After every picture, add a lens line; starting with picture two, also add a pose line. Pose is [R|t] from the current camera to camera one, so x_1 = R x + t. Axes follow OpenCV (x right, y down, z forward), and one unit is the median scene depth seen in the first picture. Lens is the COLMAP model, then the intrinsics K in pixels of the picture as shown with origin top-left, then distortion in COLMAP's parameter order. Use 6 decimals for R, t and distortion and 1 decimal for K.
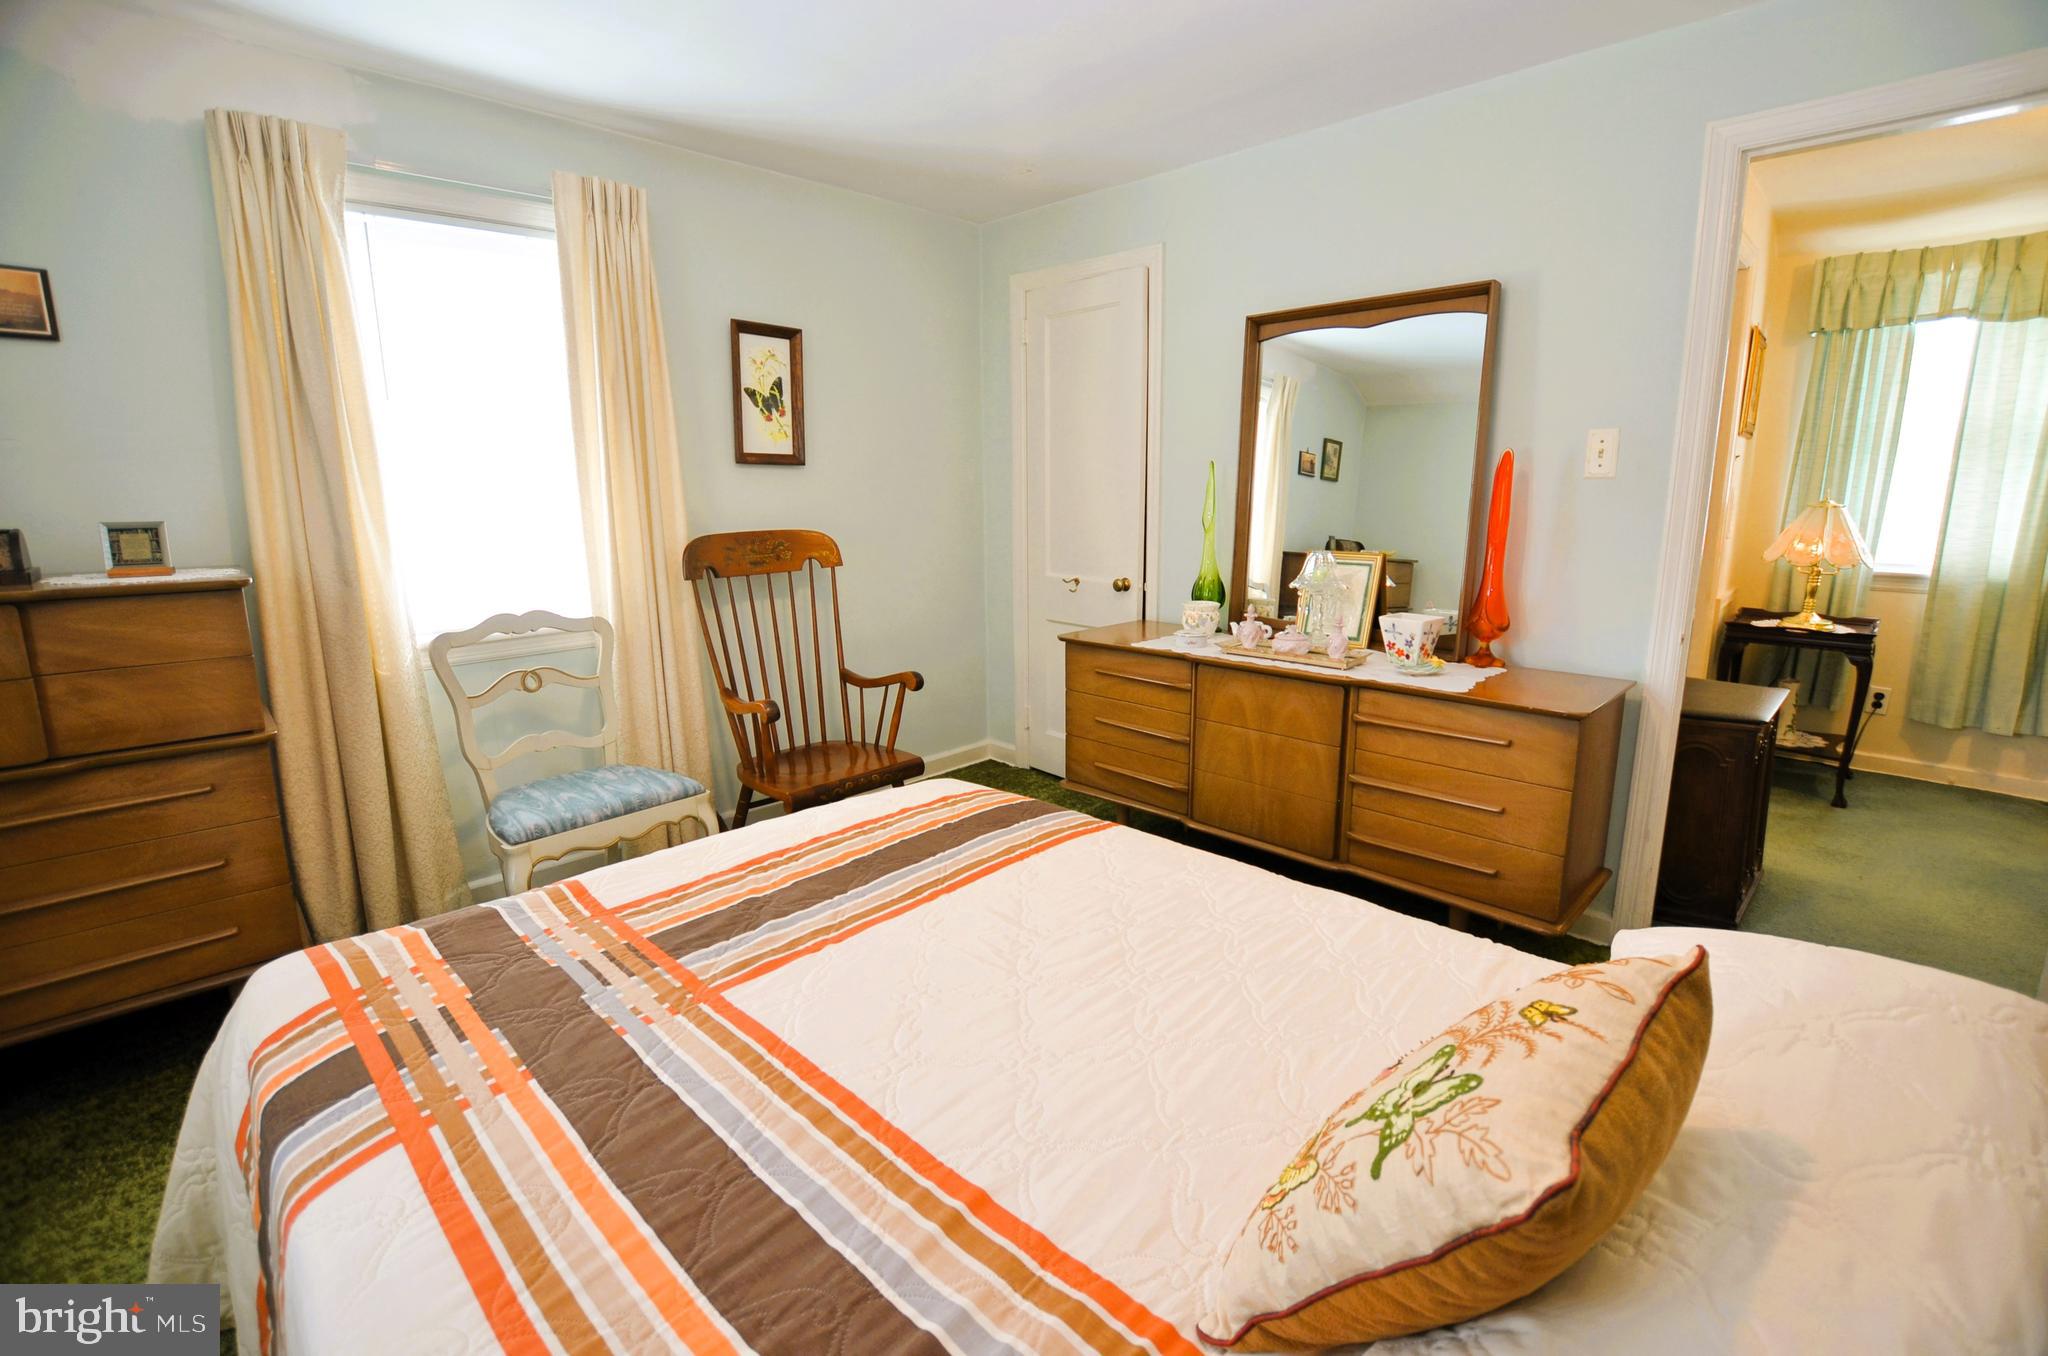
lens RADIAL K [[899.5, 0, 1023.4], [0, 899.5, 669.9], [0, 0, 1]] dist [-0.023805, 0.001143]
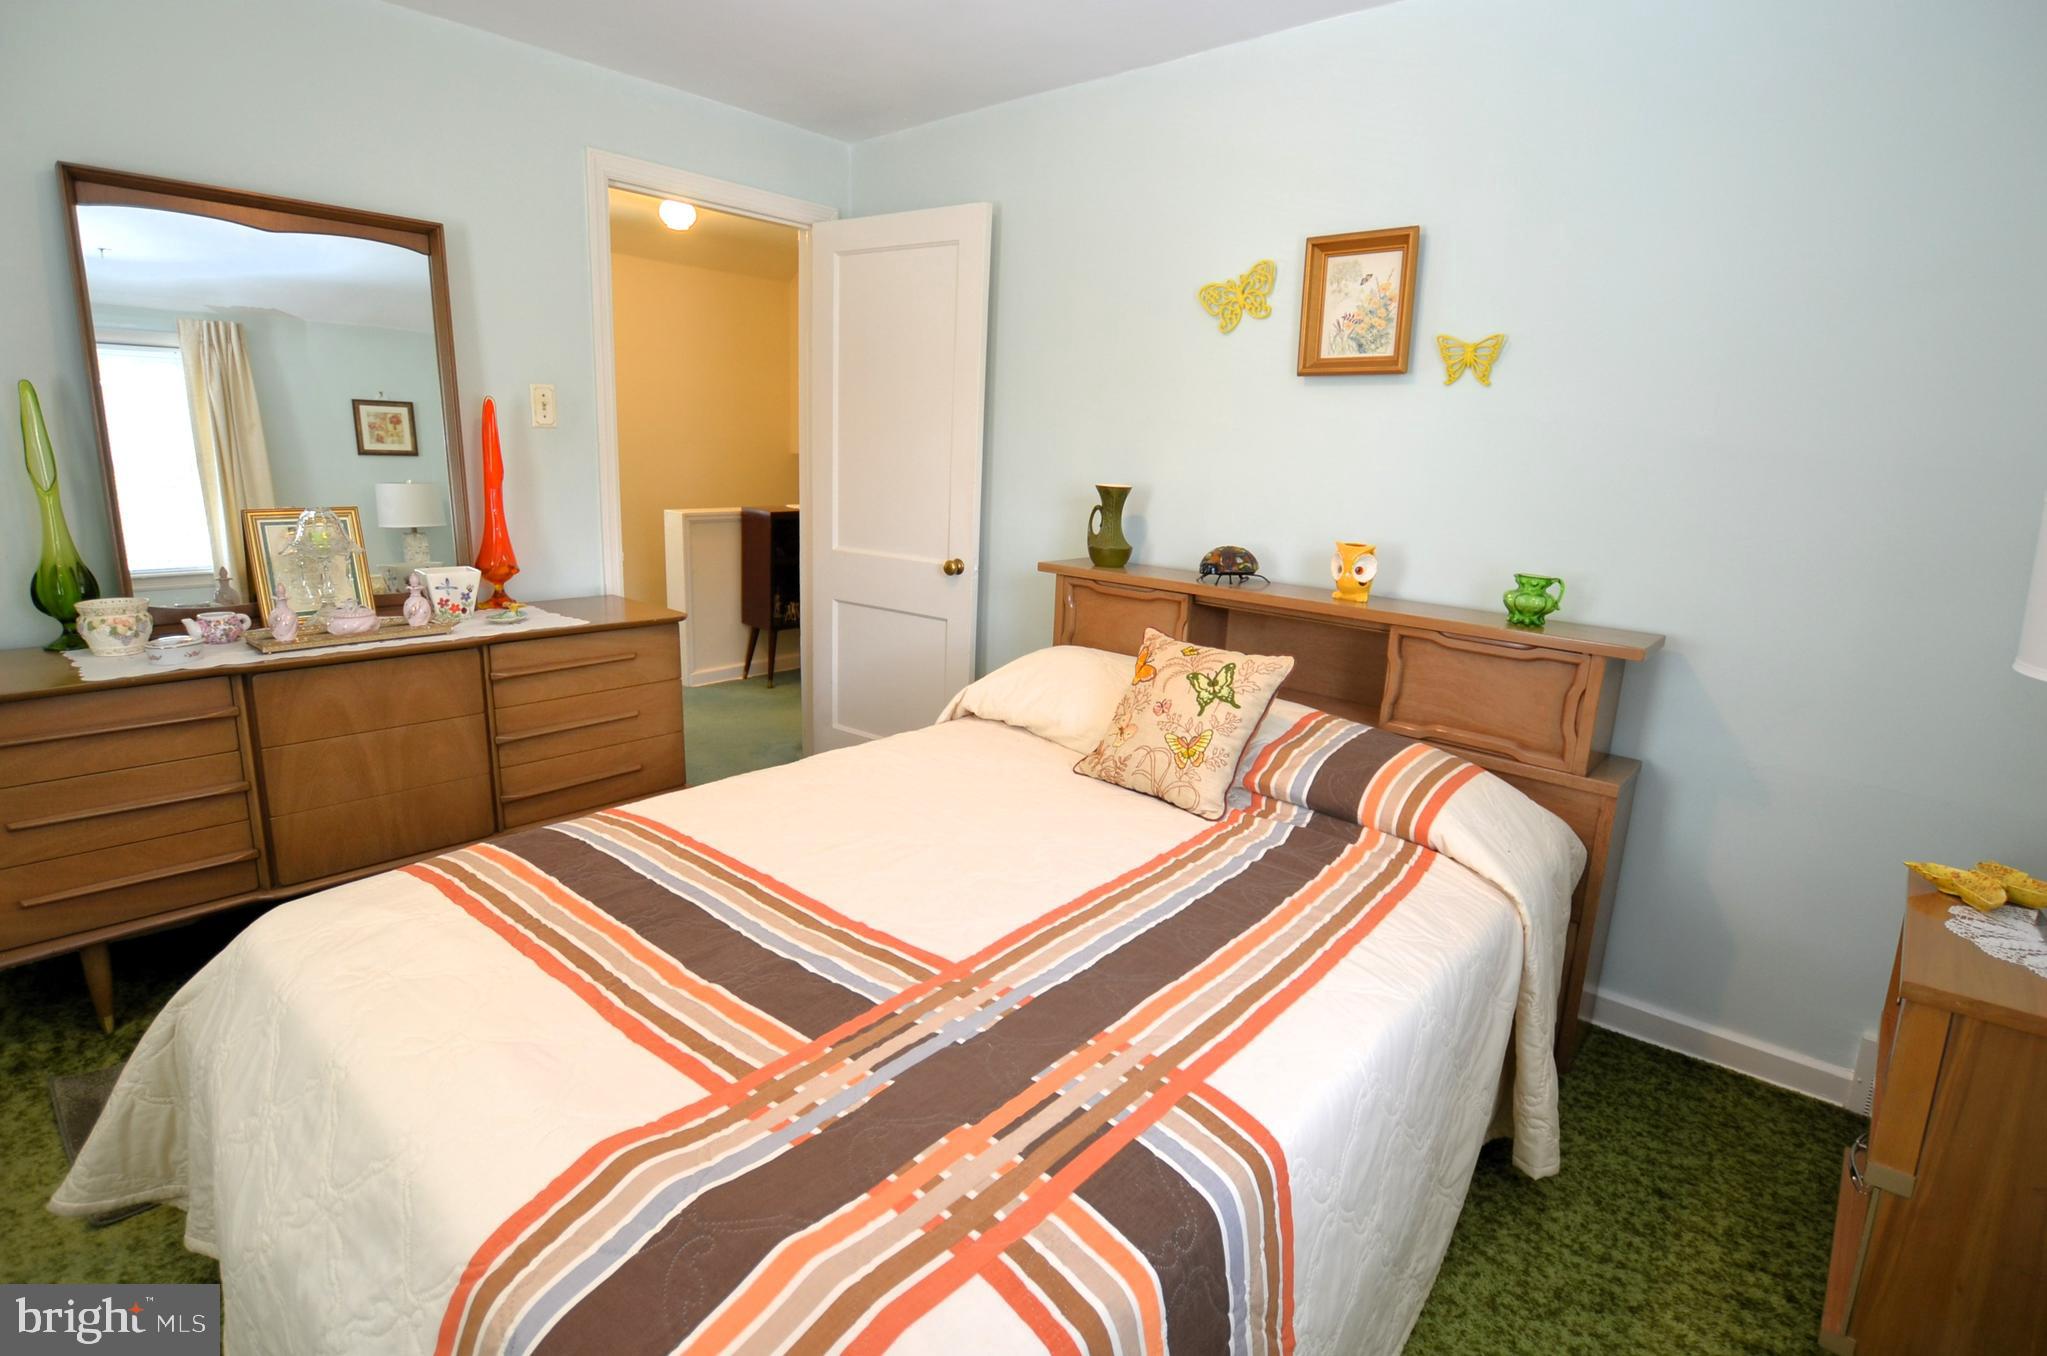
lens RADIAL K [[1020.6, 0, 1021.8], [0, 1020.6, 673.2], [0, 0, 1]] dist [-0.005075, -0.000482]
pose [[-0.071038, -0.212286, 0.974622, -0.785937], [0.165580, 0.961025, 0.221393, -0.105383], [-0.983634, 0.177106, -0.033119, 0.517817]]
